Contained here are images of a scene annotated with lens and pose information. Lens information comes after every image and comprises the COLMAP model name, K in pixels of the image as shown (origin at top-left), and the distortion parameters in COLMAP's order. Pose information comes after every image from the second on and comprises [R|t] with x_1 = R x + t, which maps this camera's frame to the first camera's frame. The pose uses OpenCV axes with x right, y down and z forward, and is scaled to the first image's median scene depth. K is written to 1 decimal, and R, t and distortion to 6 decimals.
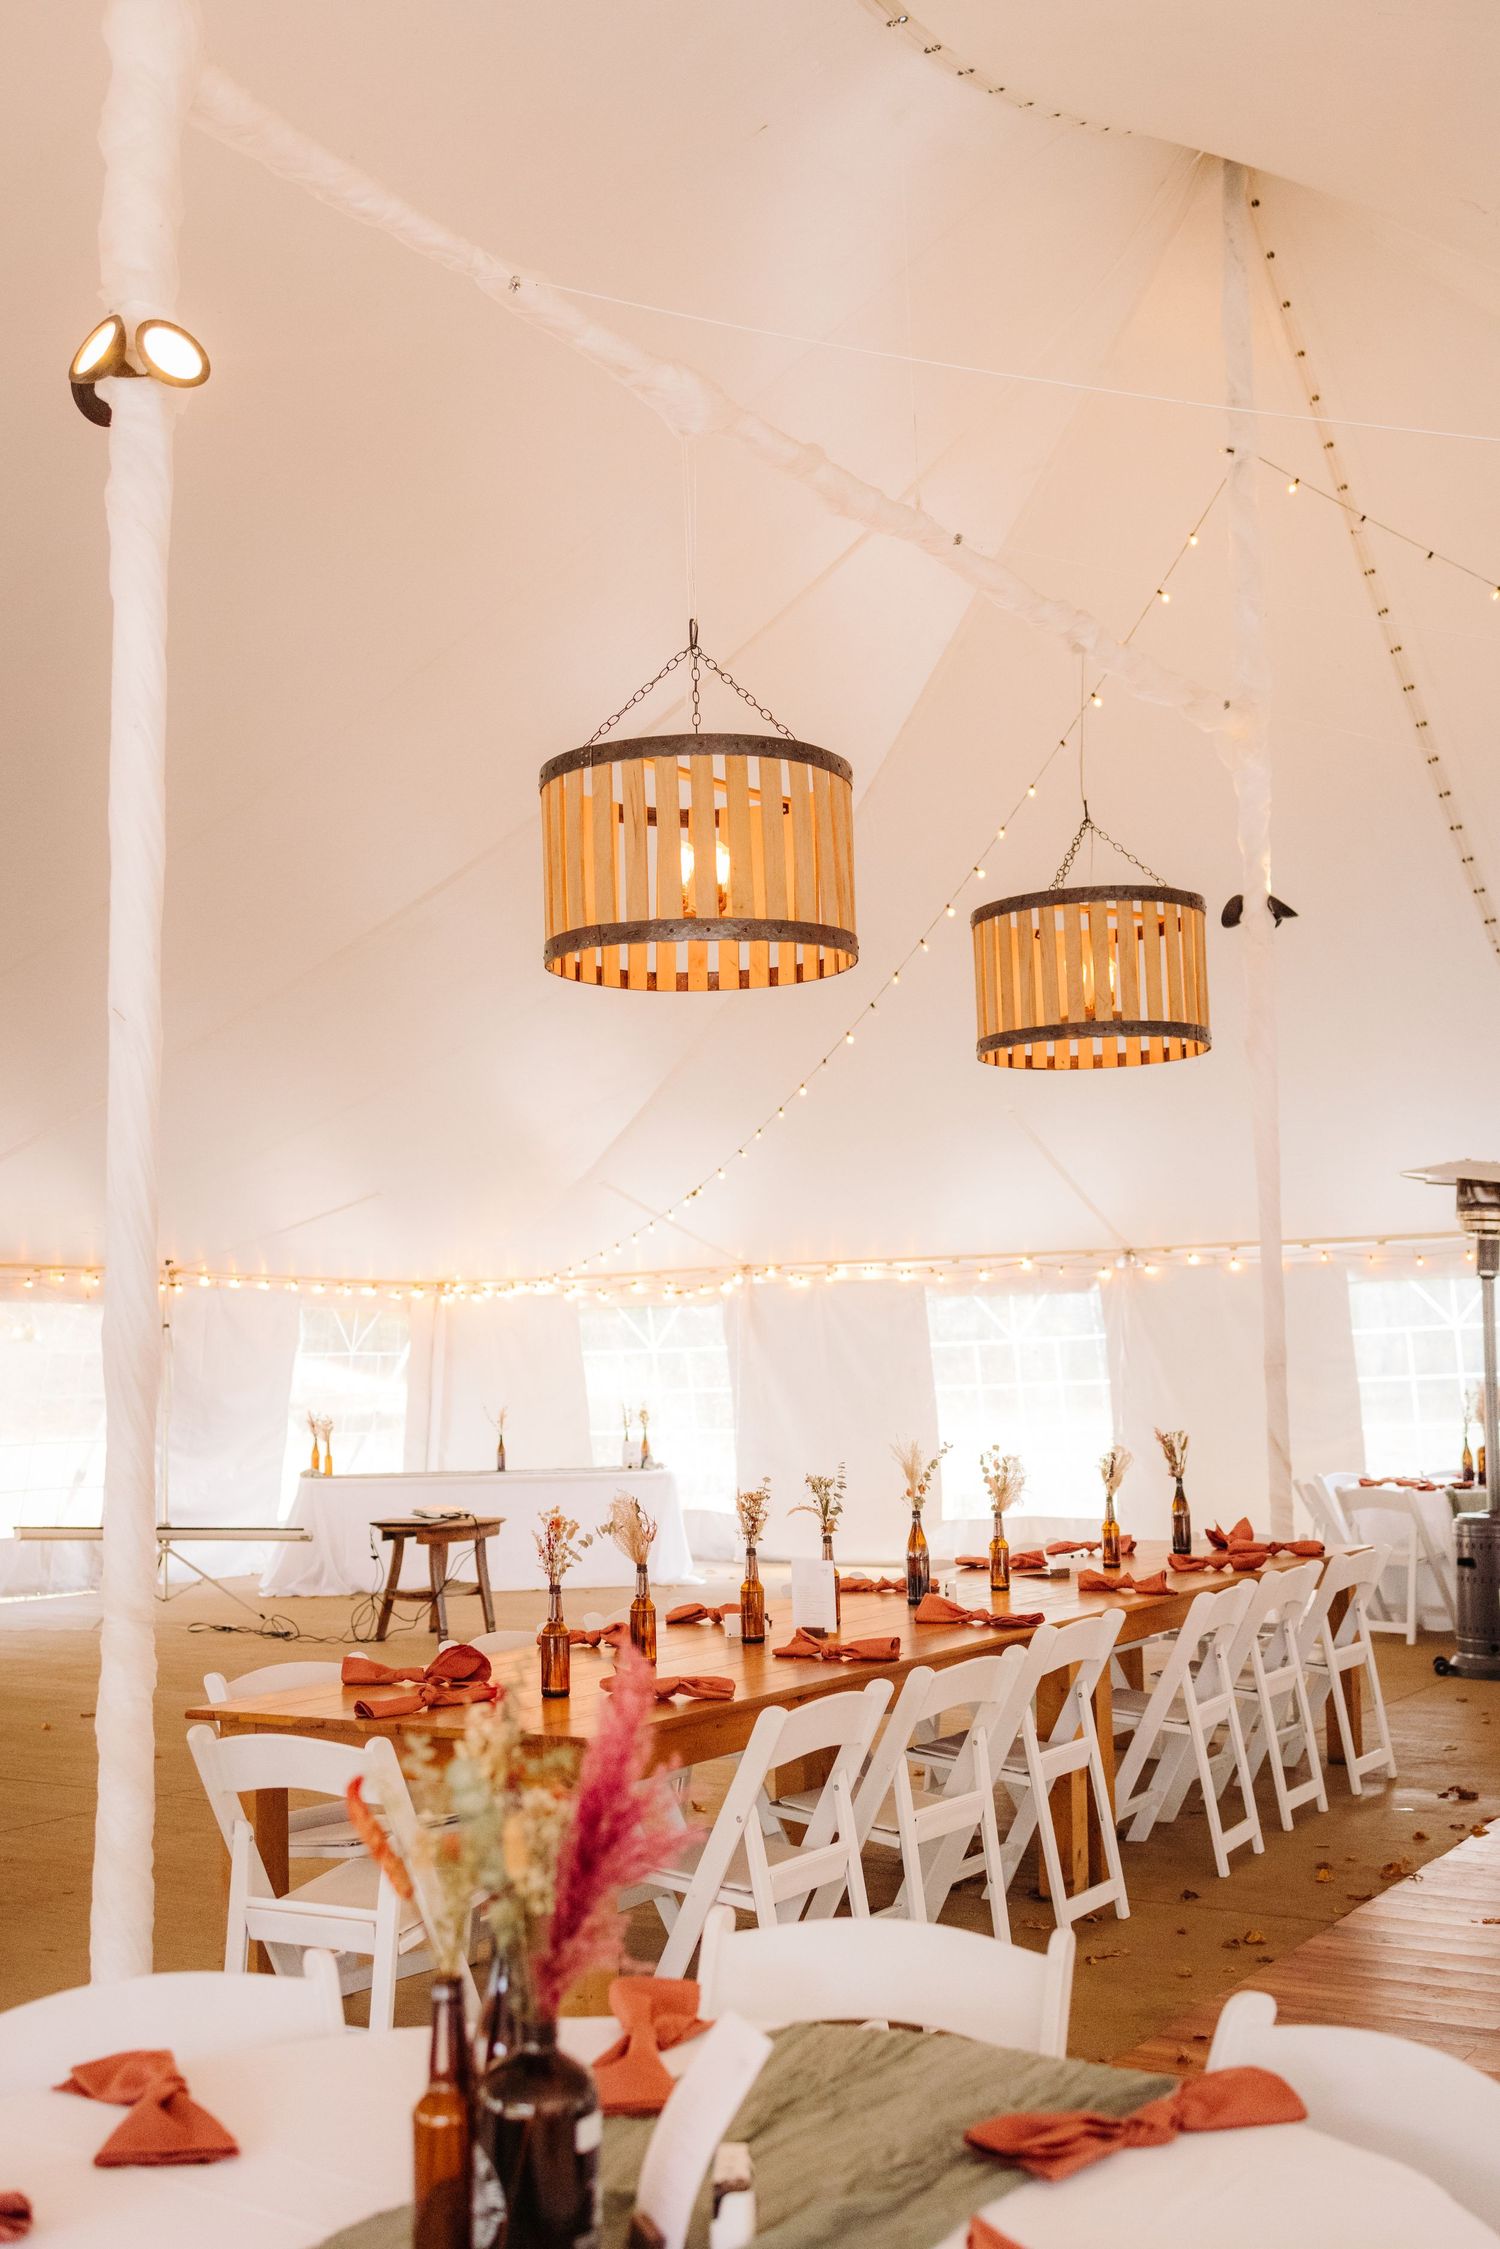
lens RADIAL K [[2757.8, 0, 750.0], [0, 2757.8, 1124.5], [0, 0, 1]] dist [0.044197, -0.041090]
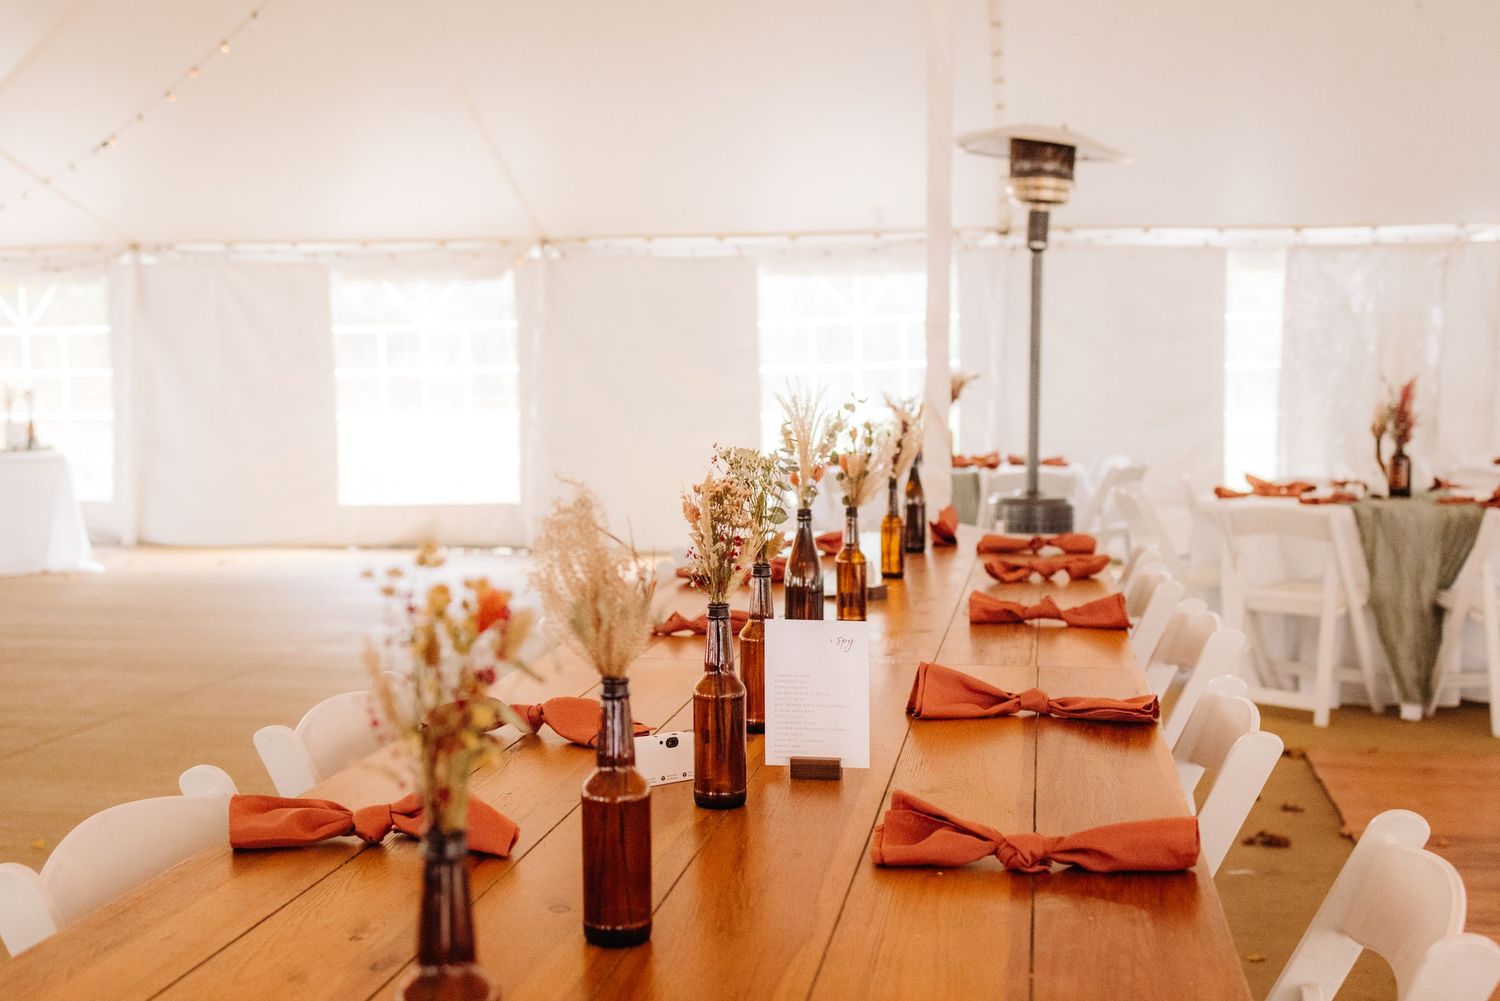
lens RADIAL K [[1839.3, 0, 750.0], [0, 1839.3, 500.5], [0, 0, 1]] dist [0.044197, -0.041090]
pose [[0.926050, -0.009127, 0.377291, -0.065832], [-0.046344, 0.989391, 0.137685, 0.057546], [-0.374545, -0.144988, 0.915803, 0.438022]]
